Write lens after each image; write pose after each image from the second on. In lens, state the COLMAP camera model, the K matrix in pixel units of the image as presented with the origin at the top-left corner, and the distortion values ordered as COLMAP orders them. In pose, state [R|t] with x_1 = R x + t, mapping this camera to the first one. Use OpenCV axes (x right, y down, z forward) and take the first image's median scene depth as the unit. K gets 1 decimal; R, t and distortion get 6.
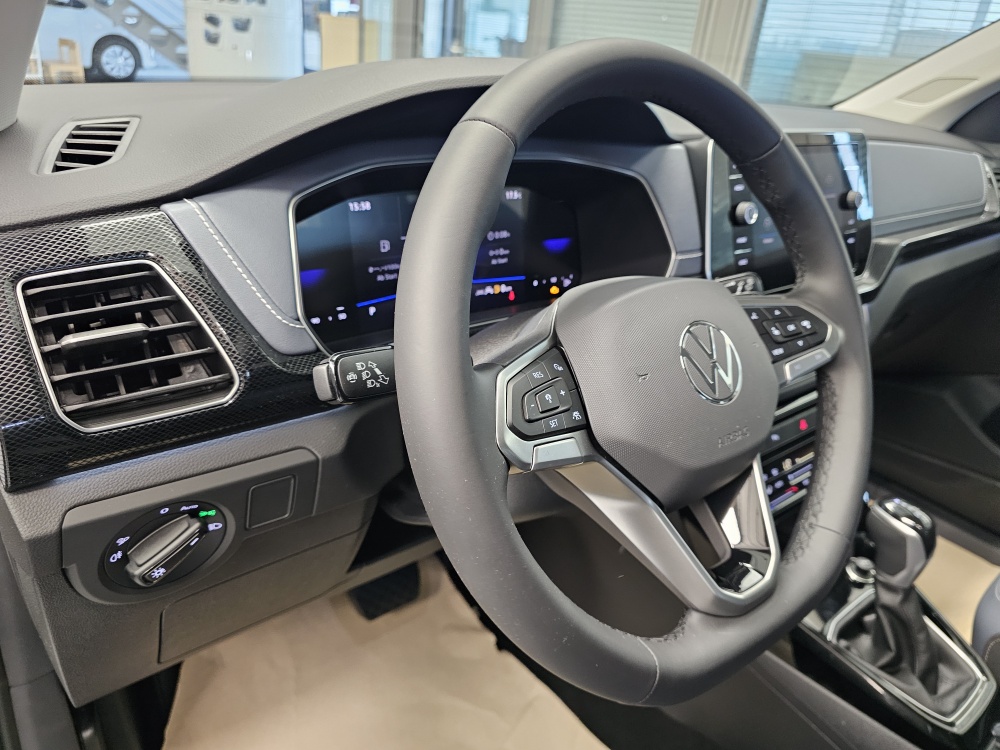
lens RADIAL K [[678.6, 0, 500.0], [0, 678.6, 375.0], [0, 0, 1]] dist [-0.002022, -0.000248]
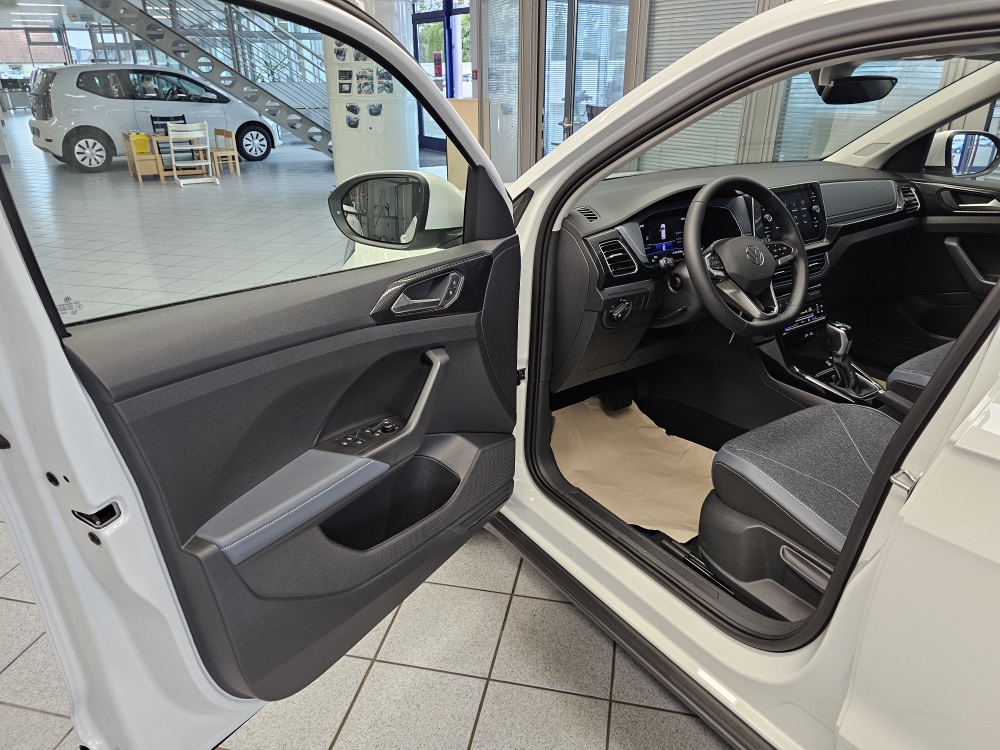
lens RADIAL K [[662.4, 0, 500.0], [0, 662.4, 375.0], [0, 0, 1]] dist [0.039325, 0.000219]
pose [[0.993426, -0.060526, -0.097166, -0.678439], [0.056011, 0.997250, -0.048536, 0.641238], [0.099836, 0.042775, 0.994084, -2.441646]]
